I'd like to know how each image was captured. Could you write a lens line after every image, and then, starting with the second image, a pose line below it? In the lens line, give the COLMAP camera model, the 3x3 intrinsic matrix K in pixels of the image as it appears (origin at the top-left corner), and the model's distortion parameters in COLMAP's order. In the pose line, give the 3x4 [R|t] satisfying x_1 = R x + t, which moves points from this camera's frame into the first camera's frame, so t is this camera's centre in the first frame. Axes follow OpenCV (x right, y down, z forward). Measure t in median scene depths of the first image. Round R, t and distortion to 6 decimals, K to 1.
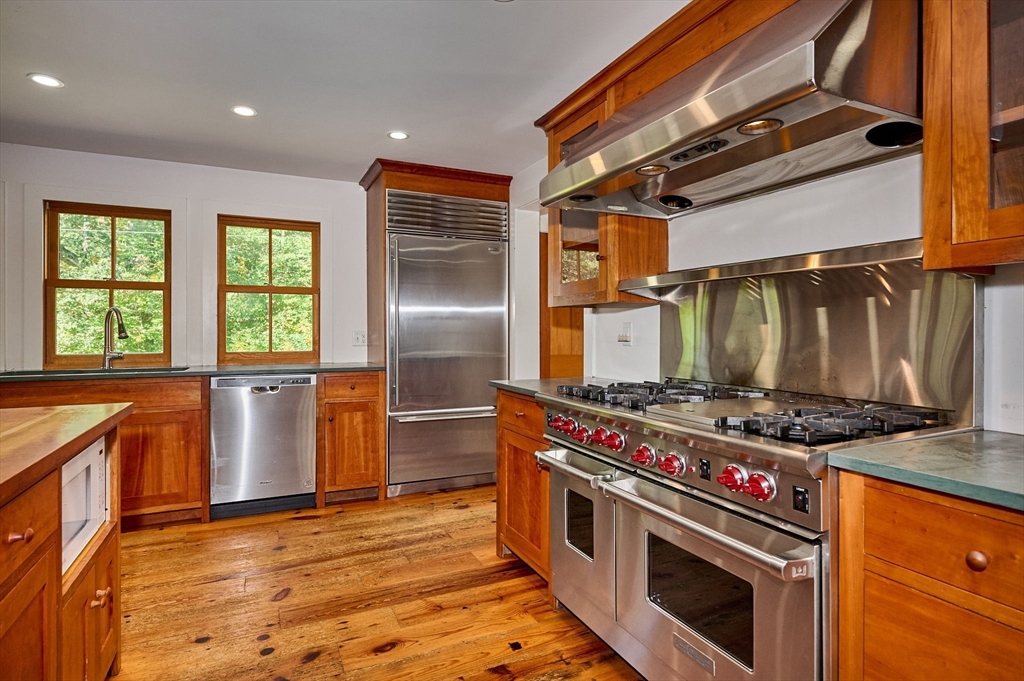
lens RADIAL K [[541.3, 0, 512.0], [0, 541.3, 340.5], [0, 0, 1]] dist [0.000415, 0.000308]
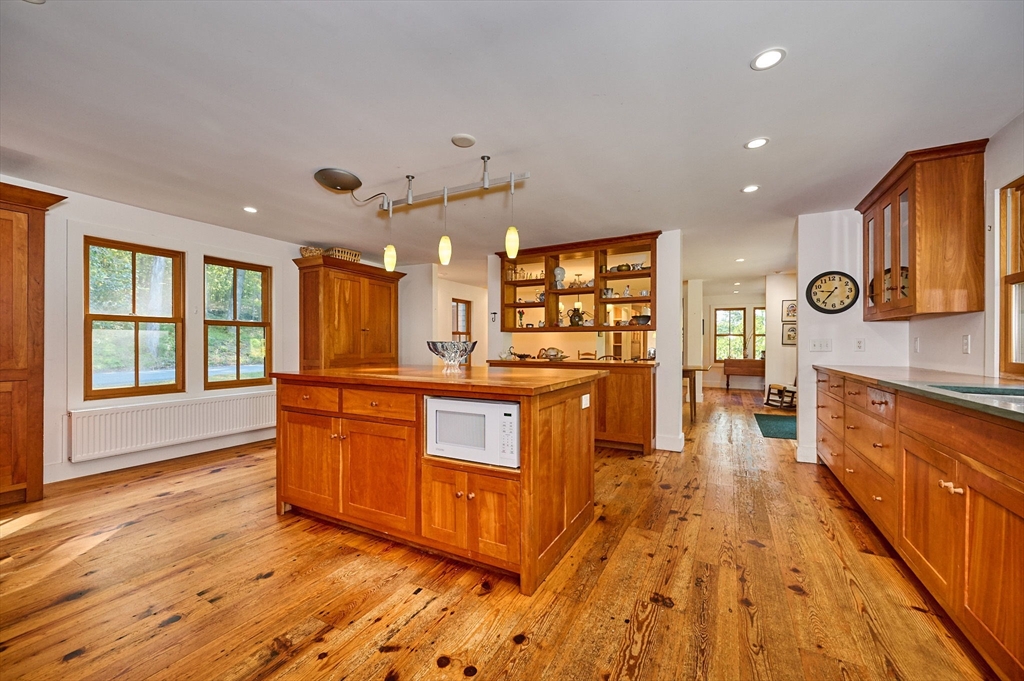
lens RADIAL K [[402.8, 0, 517.6], [0, 402.8, 342.0], [0, 0, 1]] dist [-0.000978, -0.000080]
pose [[-0.801232, -0.010541, -0.598261, -0.100285], [-0.014951, 0.999885, 0.002406, 0.007267], [0.598167, 0.010873, -0.801298, 1.277167]]
